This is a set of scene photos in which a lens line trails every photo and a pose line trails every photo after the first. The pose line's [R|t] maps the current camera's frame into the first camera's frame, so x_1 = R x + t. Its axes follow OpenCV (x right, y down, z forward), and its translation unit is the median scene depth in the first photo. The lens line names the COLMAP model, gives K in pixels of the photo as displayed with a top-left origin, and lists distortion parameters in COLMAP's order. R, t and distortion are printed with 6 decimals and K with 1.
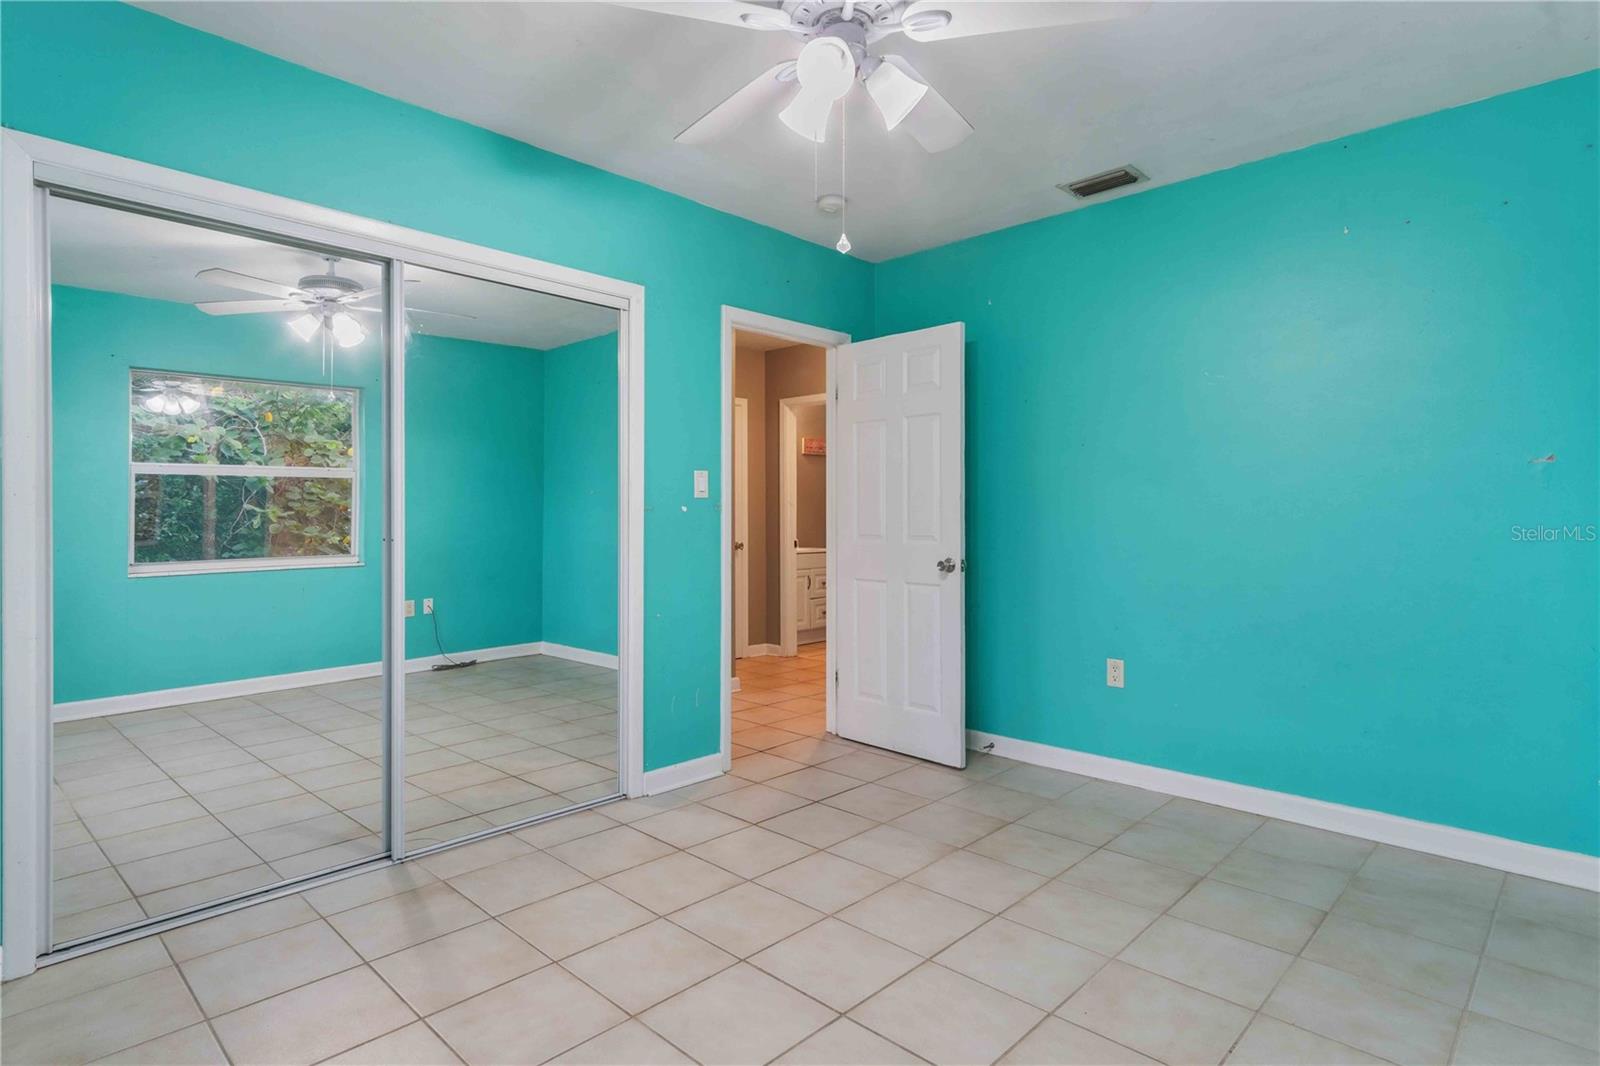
lens RADIAL K [[842.9, 0, 793.3], [0, 842.9, 515.2], [0, 0, 1]] dist [0.003201, 0.000725]
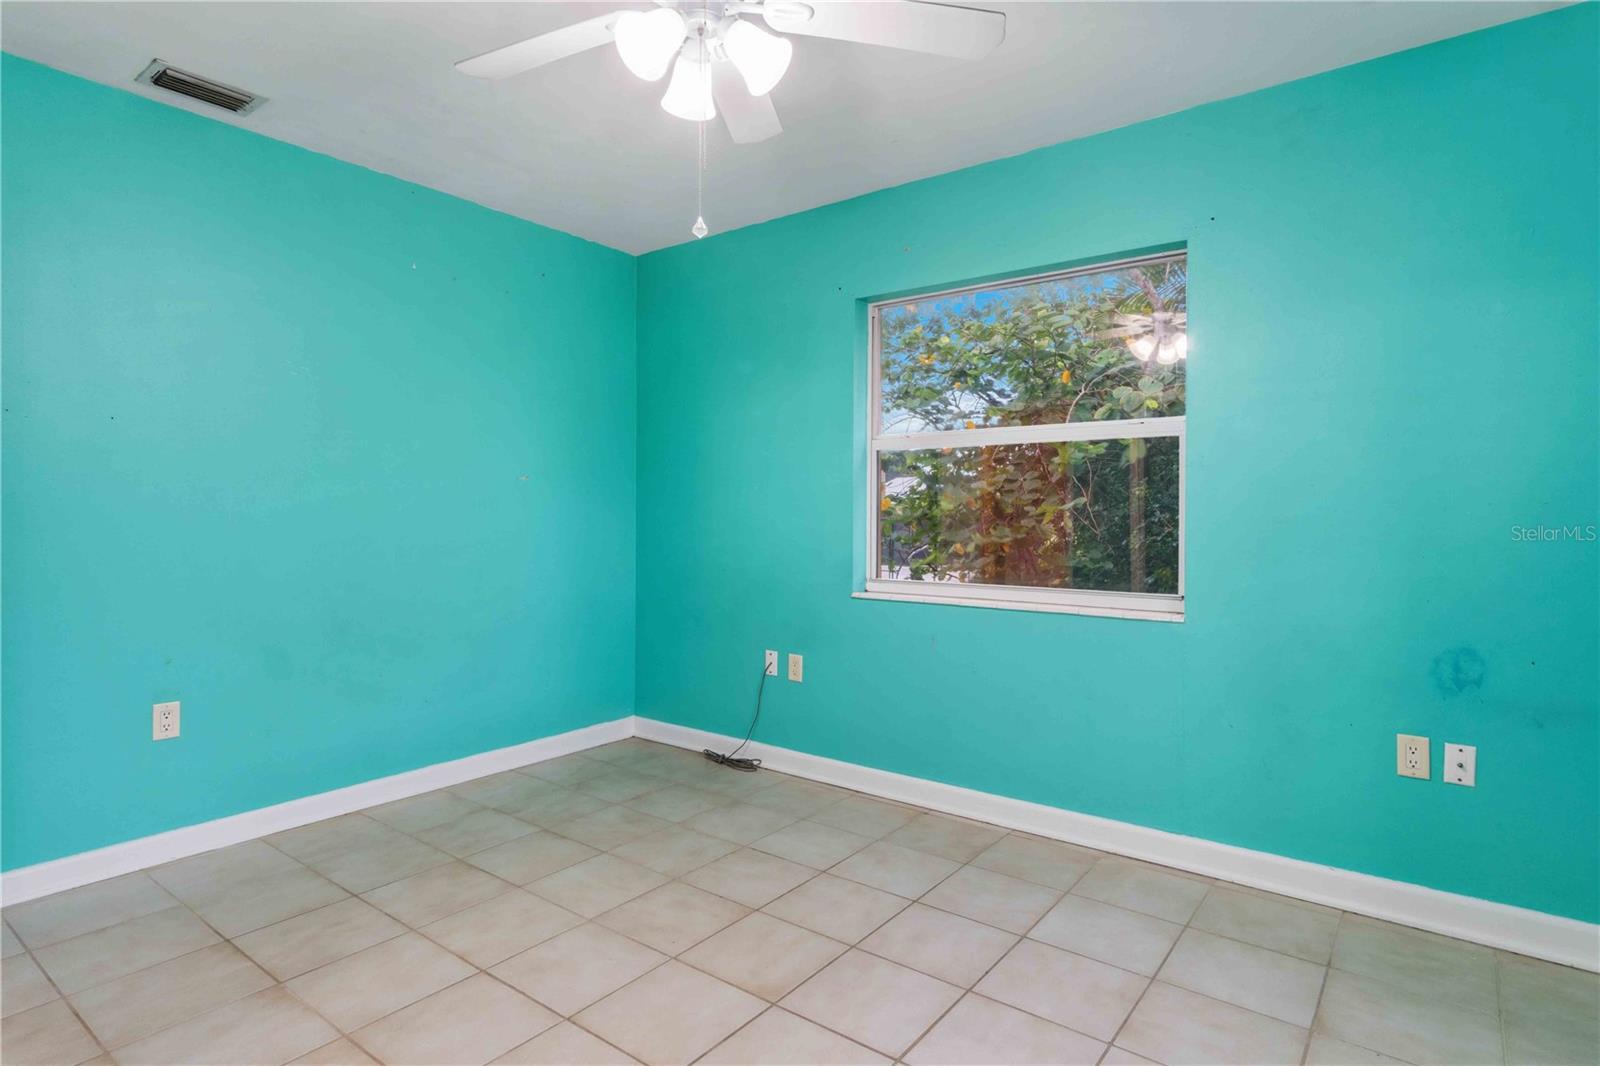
lens RADIAL K [[842.9, 0, 793.3], [0, 842.9, 515.2], [0, 0, 1]] dist [0.003201, 0.000725]
pose [[-0.114299, -0.000648, 0.993446, -0.599619], [-0.004853, 0.999988, 0.000094, -0.004689], [-0.993435, -0.004810, -0.114301, 0.691513]]
